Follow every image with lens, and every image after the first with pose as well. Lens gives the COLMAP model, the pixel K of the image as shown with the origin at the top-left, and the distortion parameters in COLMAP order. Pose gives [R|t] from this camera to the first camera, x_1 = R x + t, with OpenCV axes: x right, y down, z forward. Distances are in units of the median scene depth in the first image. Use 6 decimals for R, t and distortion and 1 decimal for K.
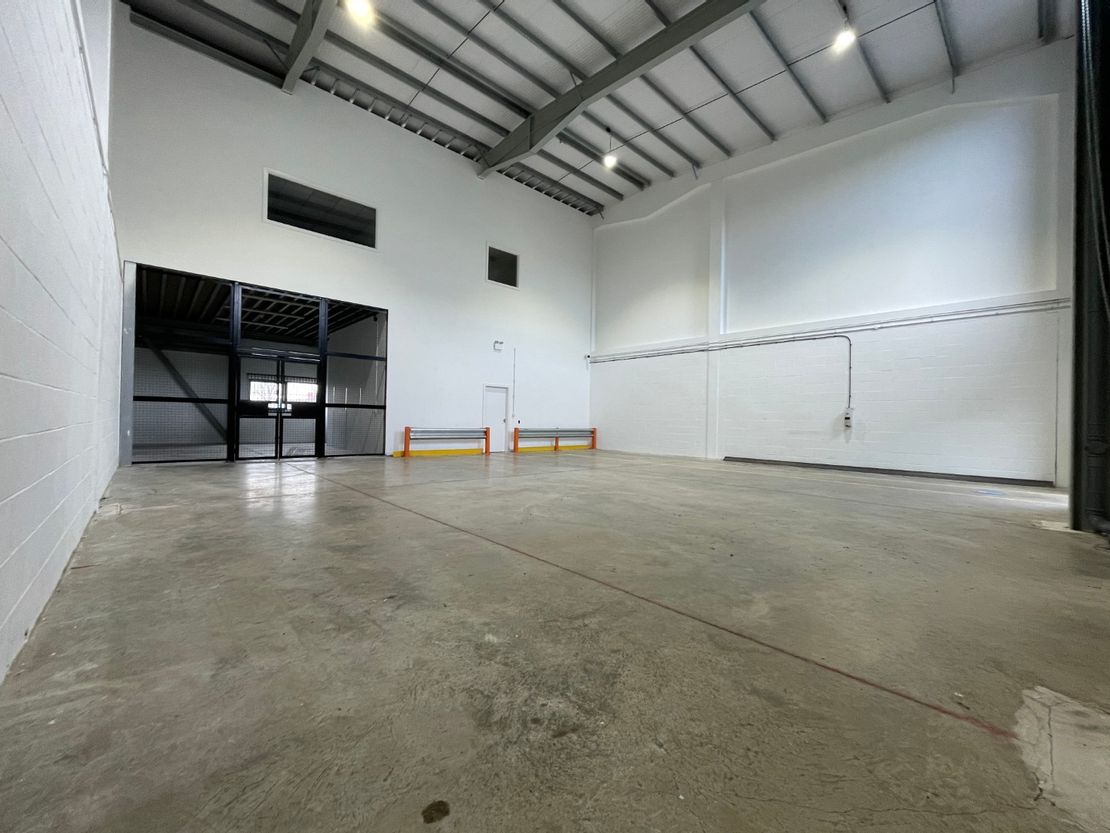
lens RADIAL K [[446.0, 0, 554.5], [0, 446.0, 424.4], [0, 0, 1]] dist [-0.000261, -0.001013]
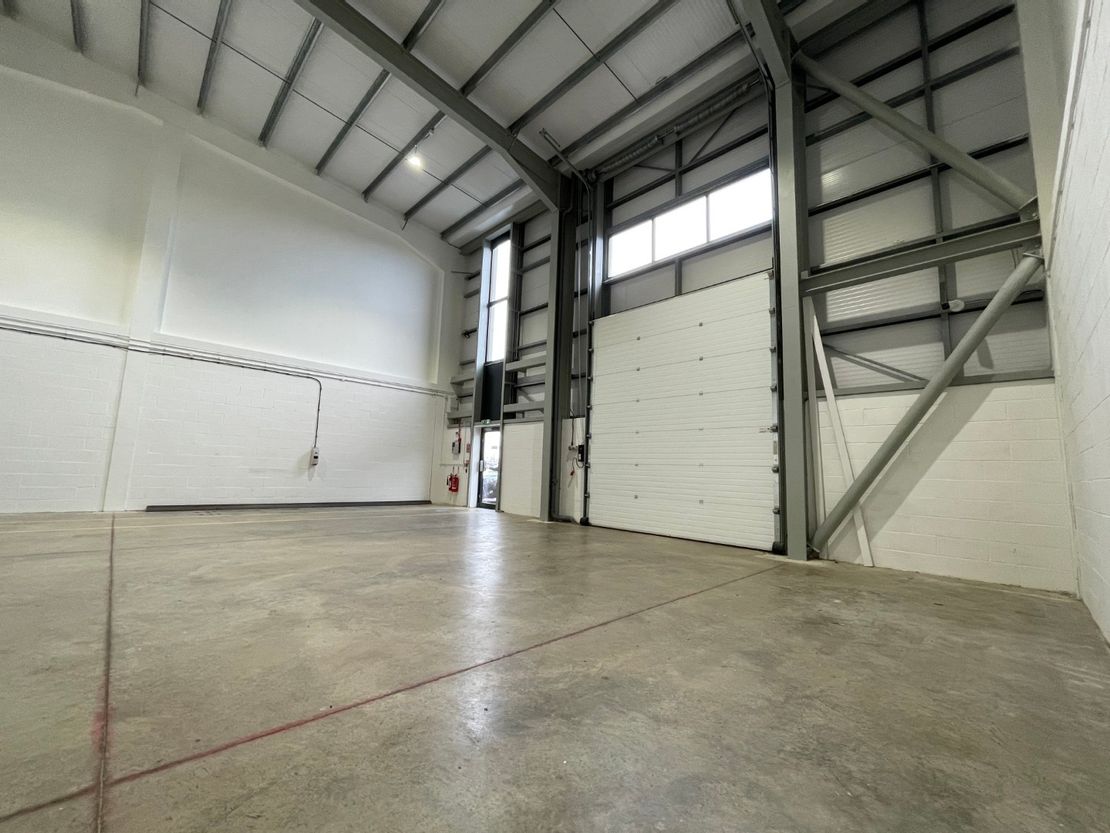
lens RADIAL K [[446.0, 0, 556.0], [0, 446.0, 420.3], [0, 0, 1]] dist [-0.000261, -0.001013]
pose [[-0.035903, 0.093800, 0.994943, -0.412103], [-0.028657, 0.995079, -0.094847, -0.016233], [-0.998944, -0.031918, -0.033039, 0.454795]]
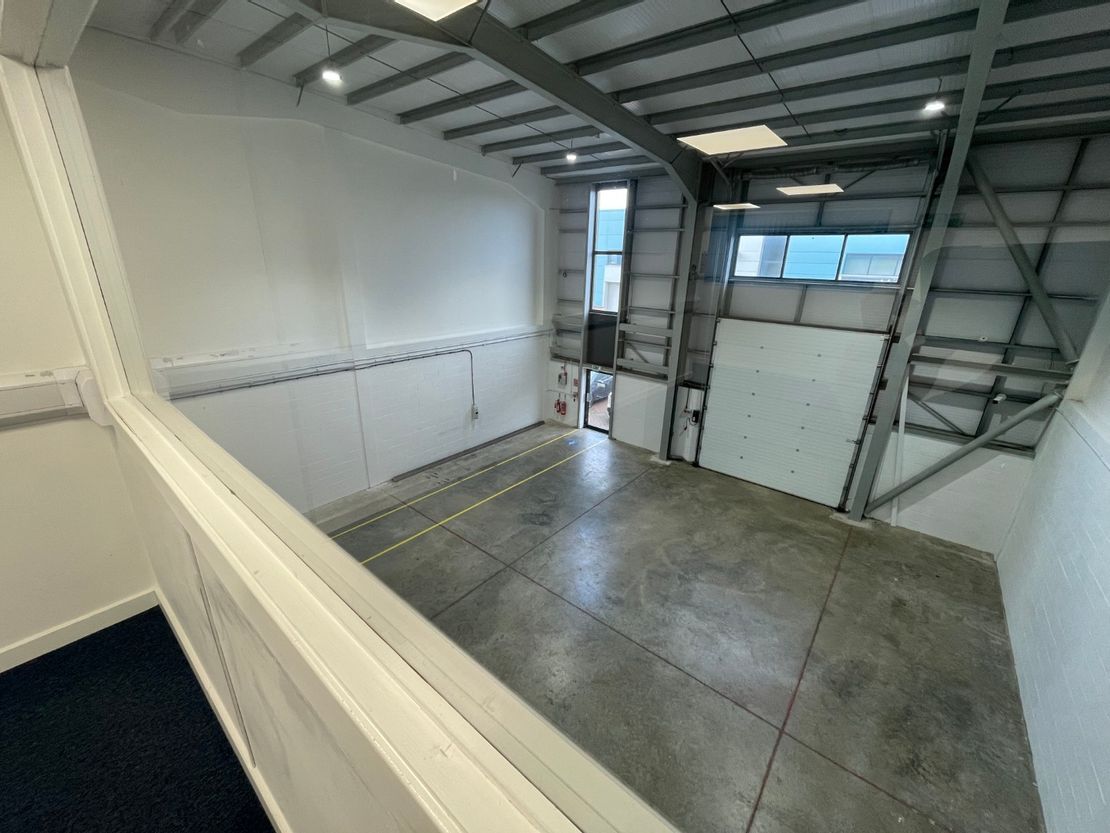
lens RADIAL K [[446.0, 0, 558.1], [0, 446.0, 420.2], [0, 0, 1]] dist [-0.000261, -0.001013]
pose [[-0.145851, -0.358734, 0.921975, -0.590383], [-0.023122, 0.932922, 0.359335, -0.461297], [-0.989036, 0.031091, -0.144363, 0.924248]]
